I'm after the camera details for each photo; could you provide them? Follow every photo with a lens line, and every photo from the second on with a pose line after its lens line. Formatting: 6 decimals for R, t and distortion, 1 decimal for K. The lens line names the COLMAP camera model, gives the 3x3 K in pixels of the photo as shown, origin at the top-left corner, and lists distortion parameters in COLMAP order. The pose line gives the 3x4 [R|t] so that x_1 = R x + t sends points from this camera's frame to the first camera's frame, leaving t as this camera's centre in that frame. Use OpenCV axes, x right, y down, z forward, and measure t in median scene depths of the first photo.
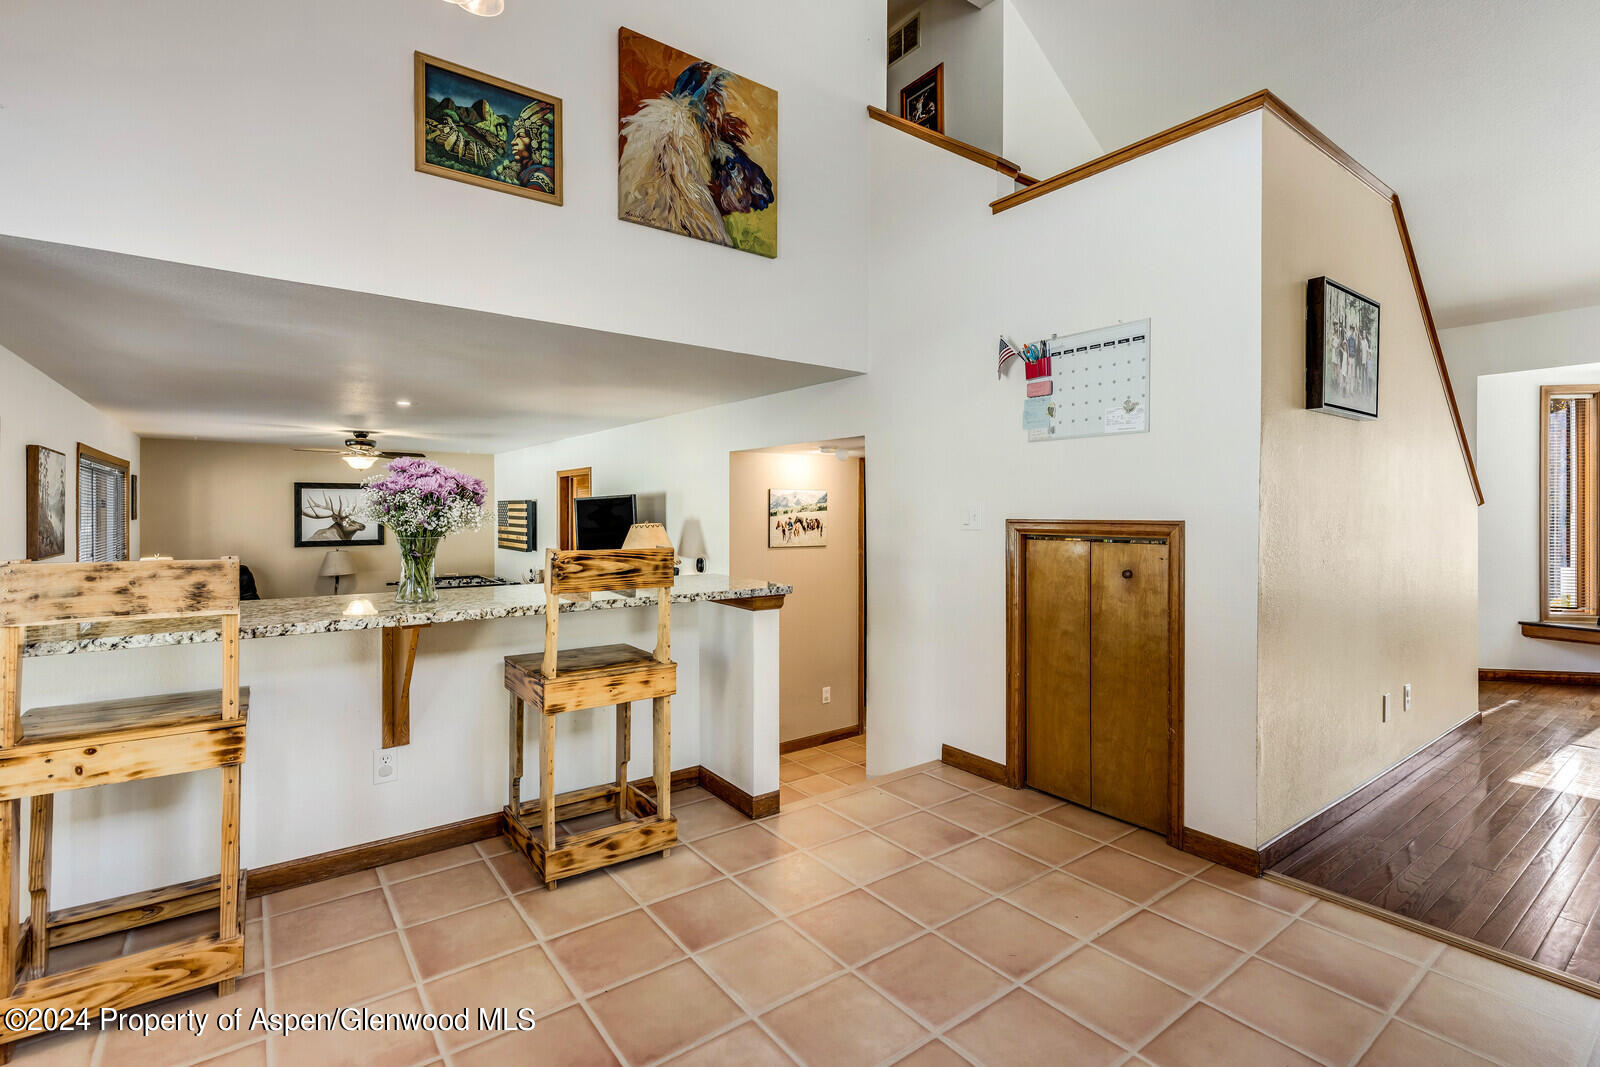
lens RADIAL K [[747.5, 0, 793.6], [0, 747.5, 519.9], [0, 0, 1]] dist [0.002759, 0.001228]
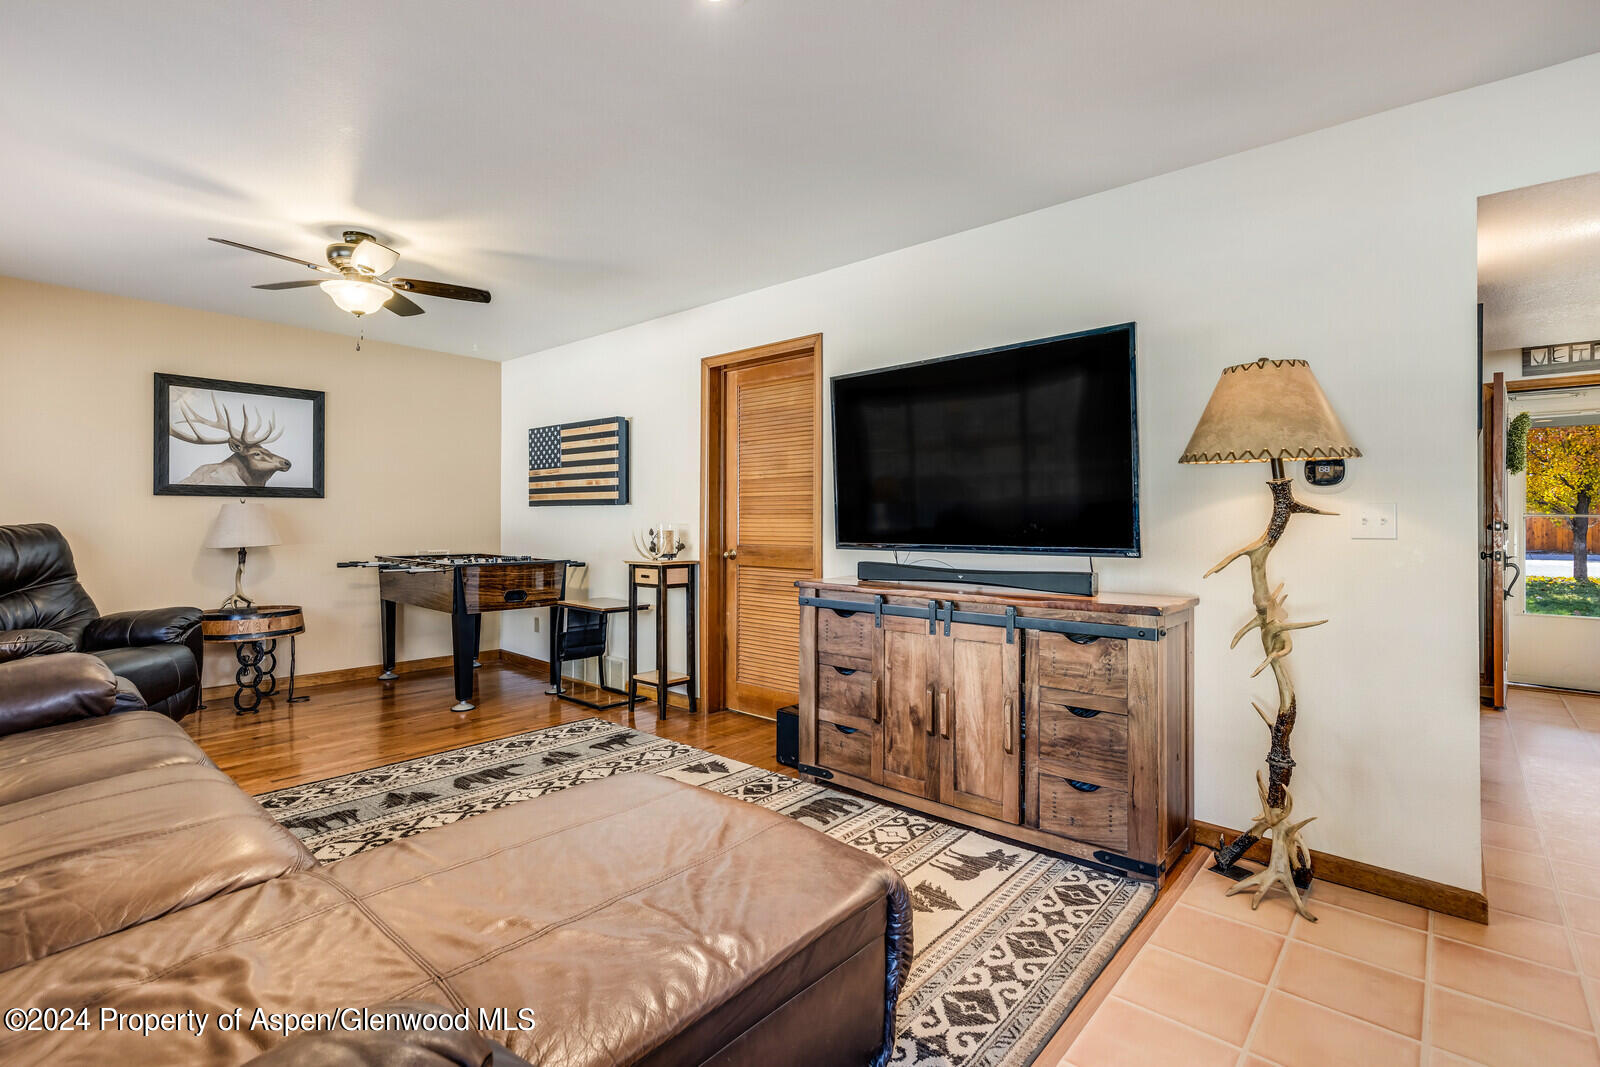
lens RADIAL K [[747.5, 0, 798.8], [0, 747.5, 523.6], [0, 0, 1]] dist [0.002759, 0.001228]
pose [[0.980880, 0.004674, 0.194556, -0.314850], [-0.004474, 0.999989, -0.001469, 0.054330], [-0.194561, 0.000571, 0.980890, 0.381784]]
